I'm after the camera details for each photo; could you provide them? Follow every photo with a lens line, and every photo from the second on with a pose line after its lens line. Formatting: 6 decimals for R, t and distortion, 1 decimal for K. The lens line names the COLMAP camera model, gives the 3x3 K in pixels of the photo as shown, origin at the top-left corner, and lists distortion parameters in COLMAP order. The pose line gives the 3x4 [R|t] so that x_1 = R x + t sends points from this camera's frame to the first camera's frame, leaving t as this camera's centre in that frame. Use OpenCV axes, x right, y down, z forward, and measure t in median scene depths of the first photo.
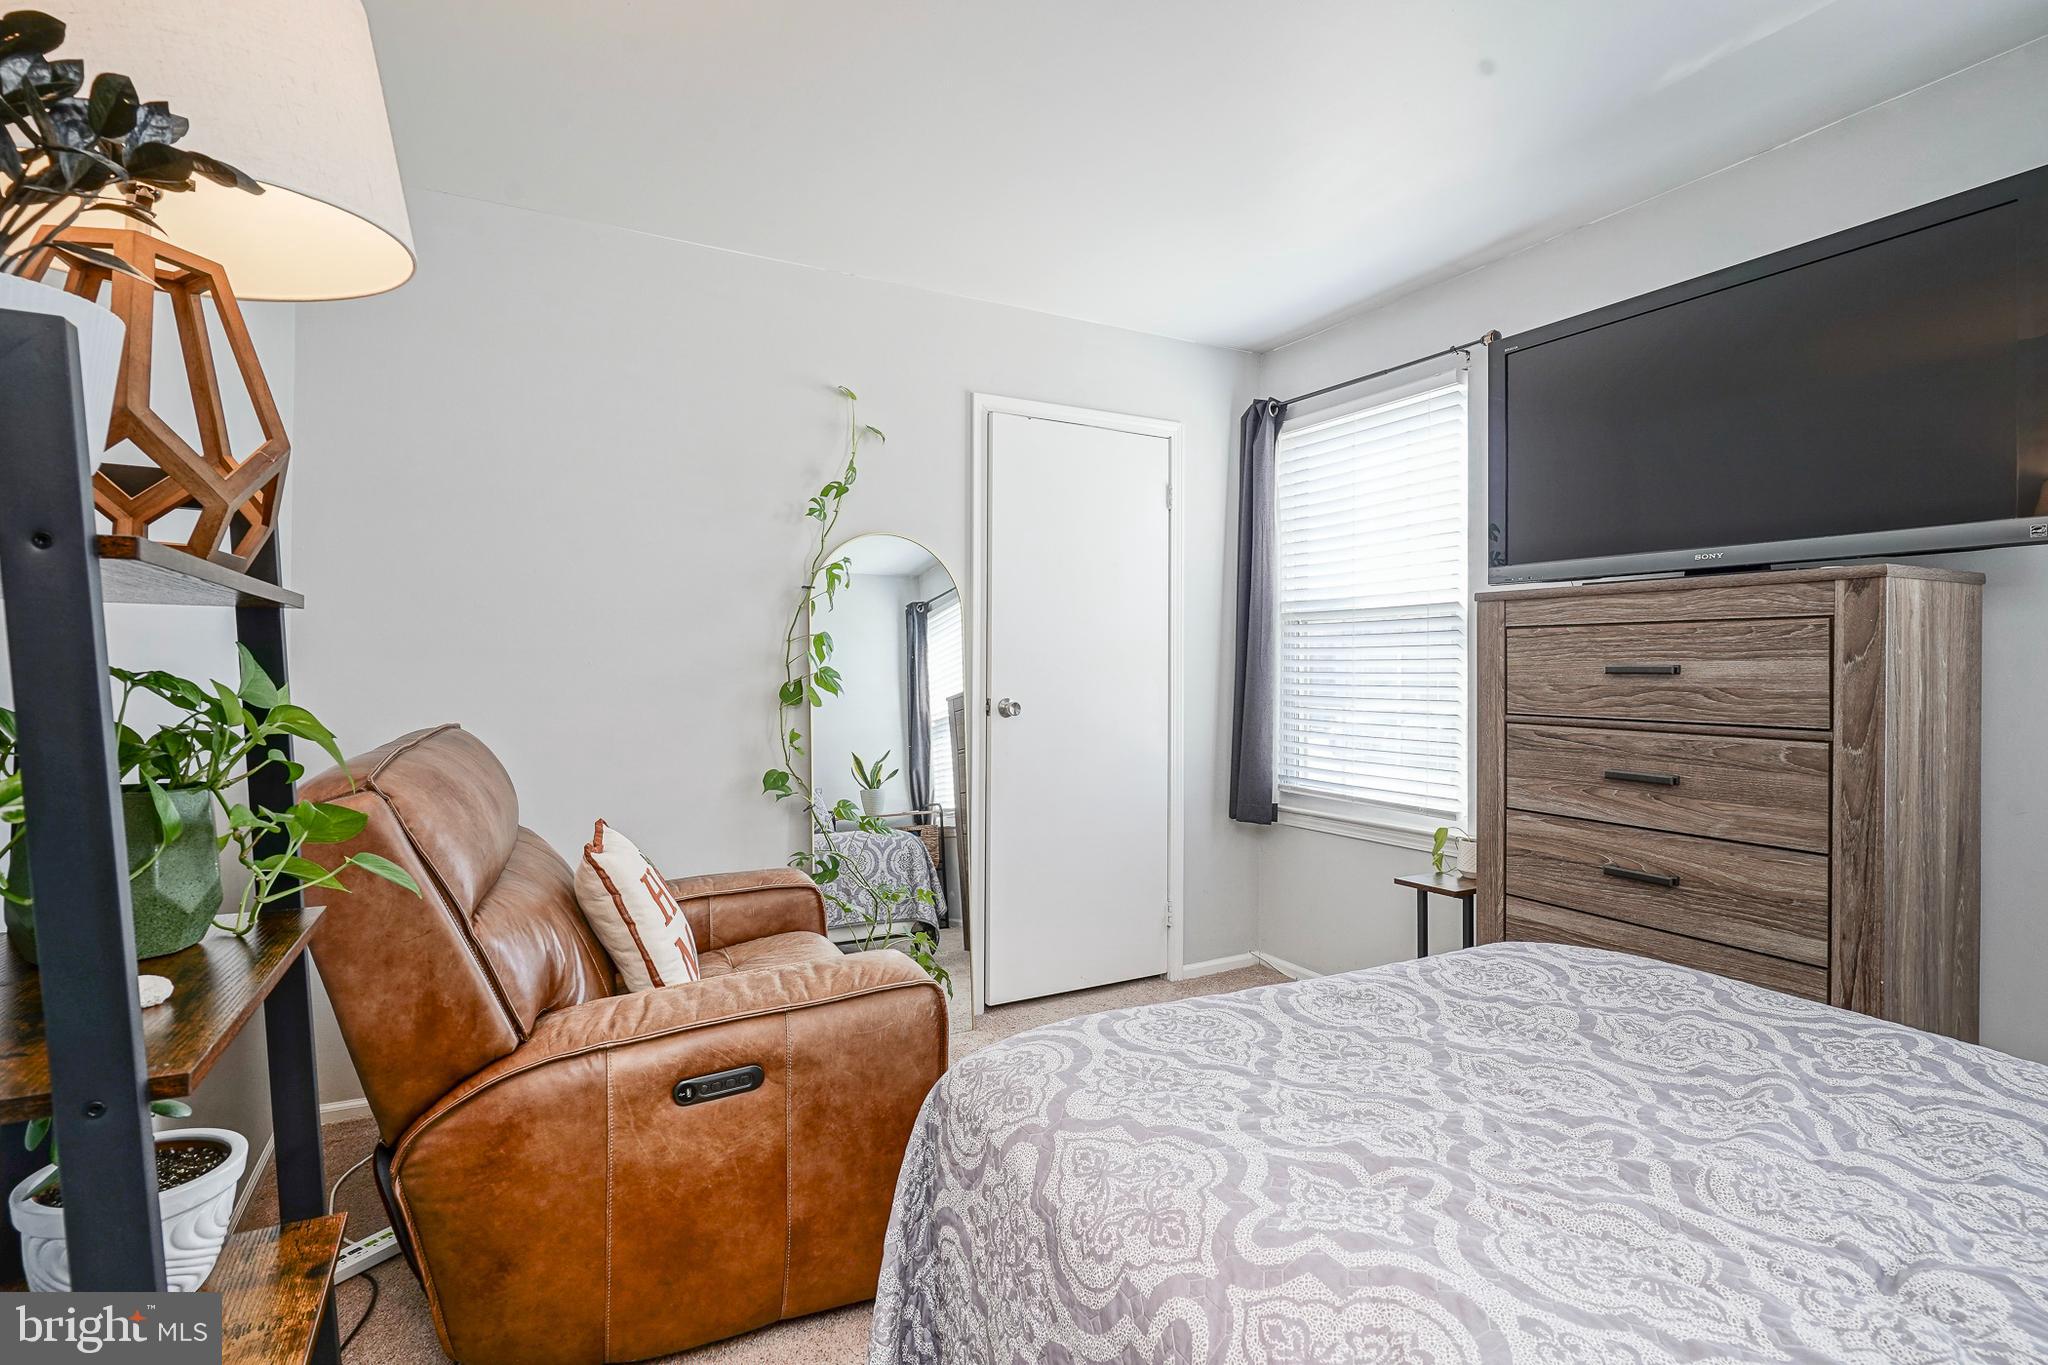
lens RADIAL K [[999.8, 0, 1028.4], [0, 999.8, 645.4], [0, 0, 1]] dist [-0.005886, 0.003902]
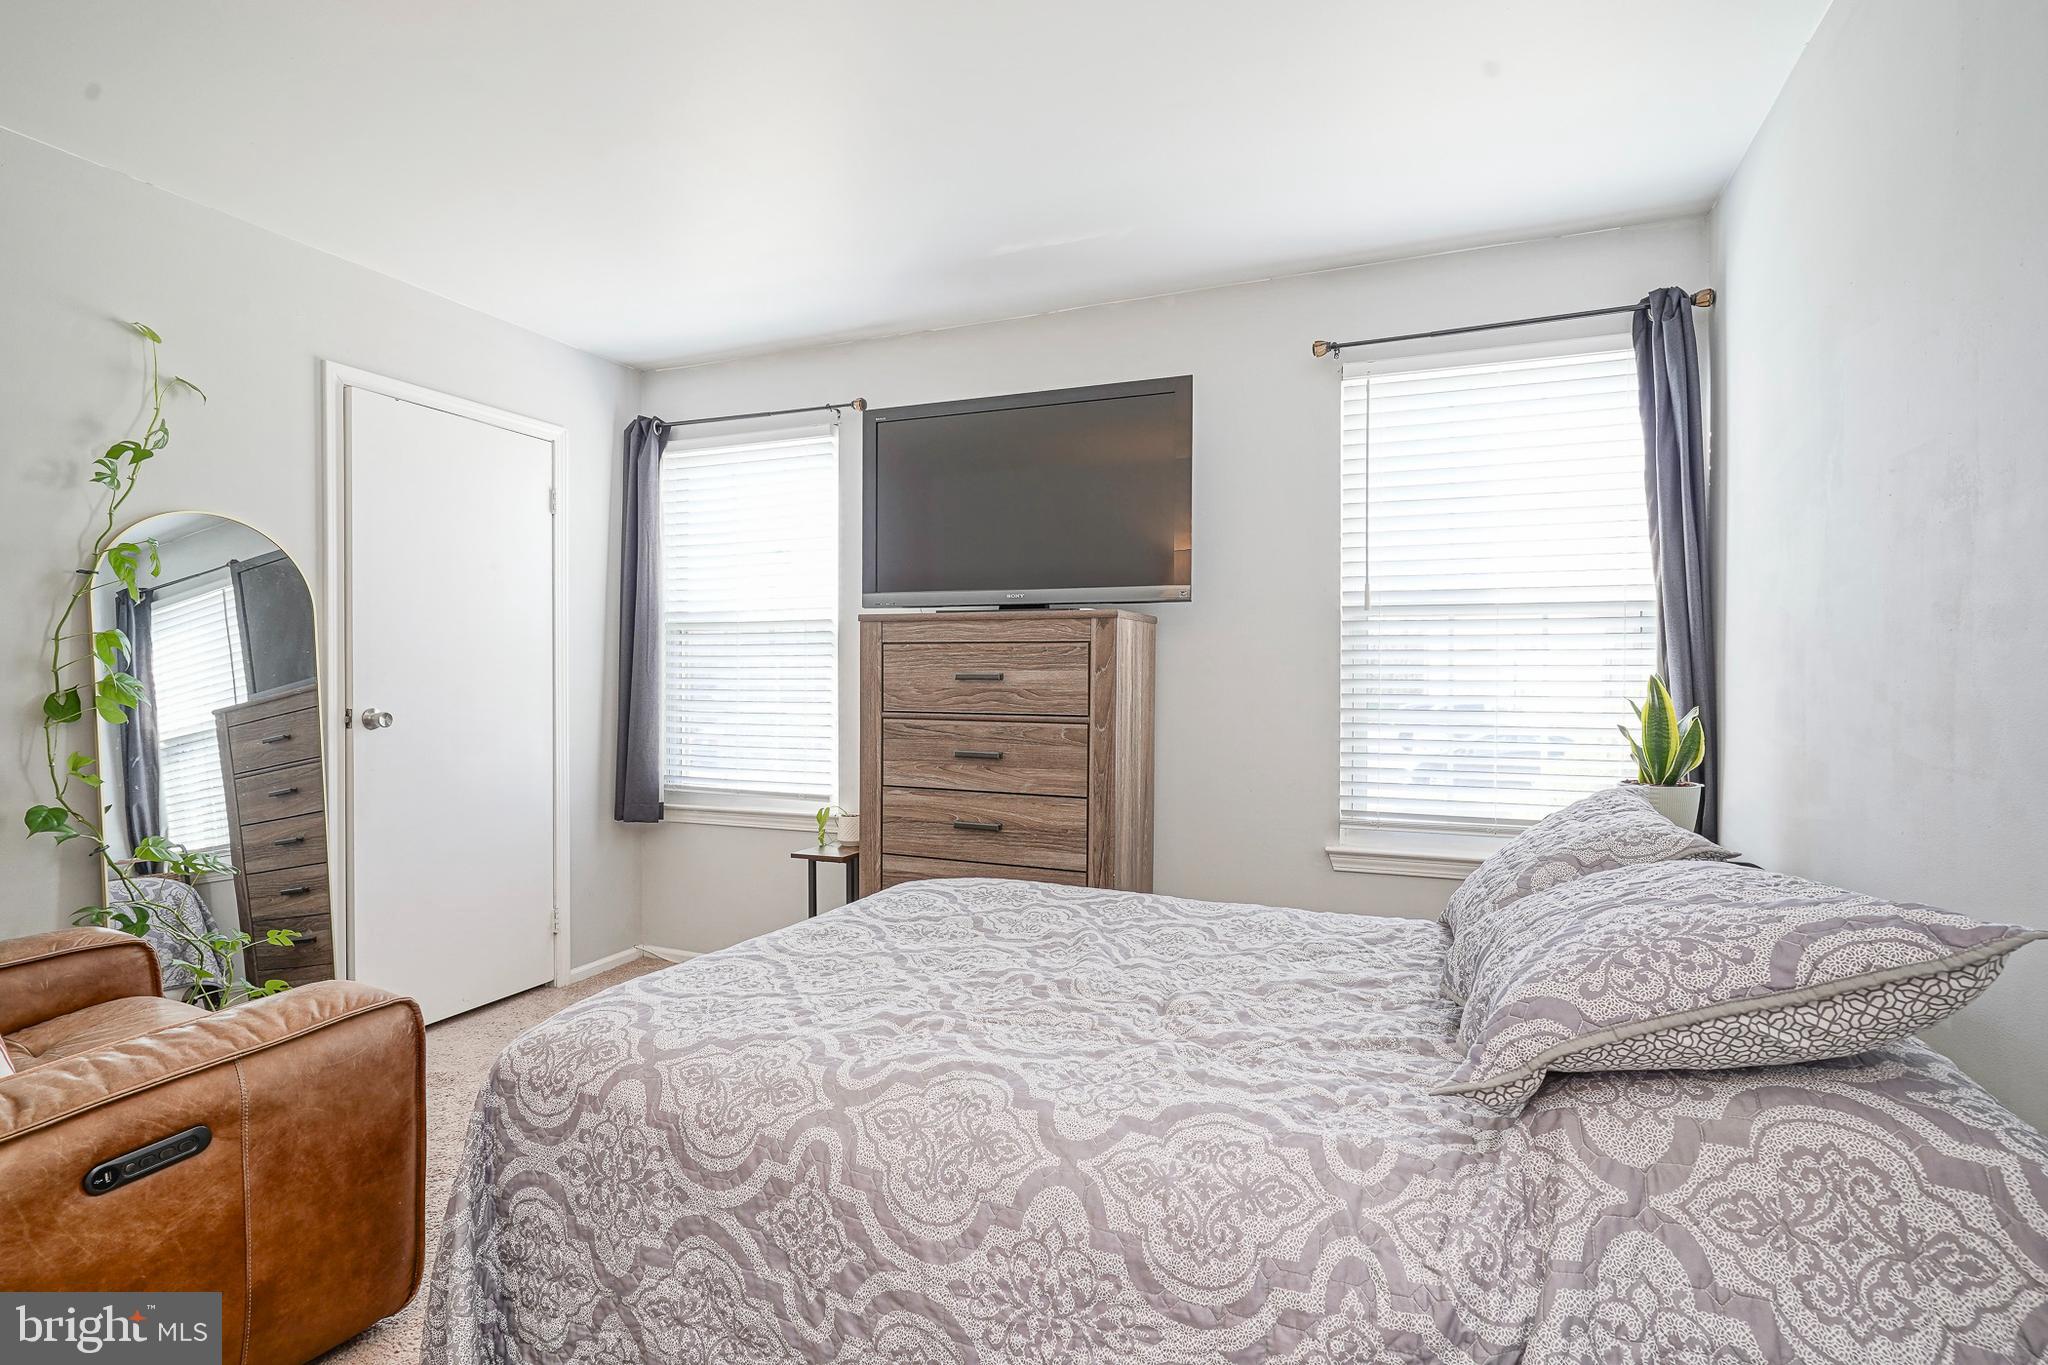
lens RADIAL K [[999.8, 0, 1028.4], [0, 999.8, 645.4], [0, 0, 1]] dist [-0.005886, 0.003902]
pose [[0.774334, 0.018822, 0.632497, -0.238328], [-0.015771, 0.999821, -0.010445, -0.006157], [-0.632580, -0.001887, 0.774493, -0.128406]]
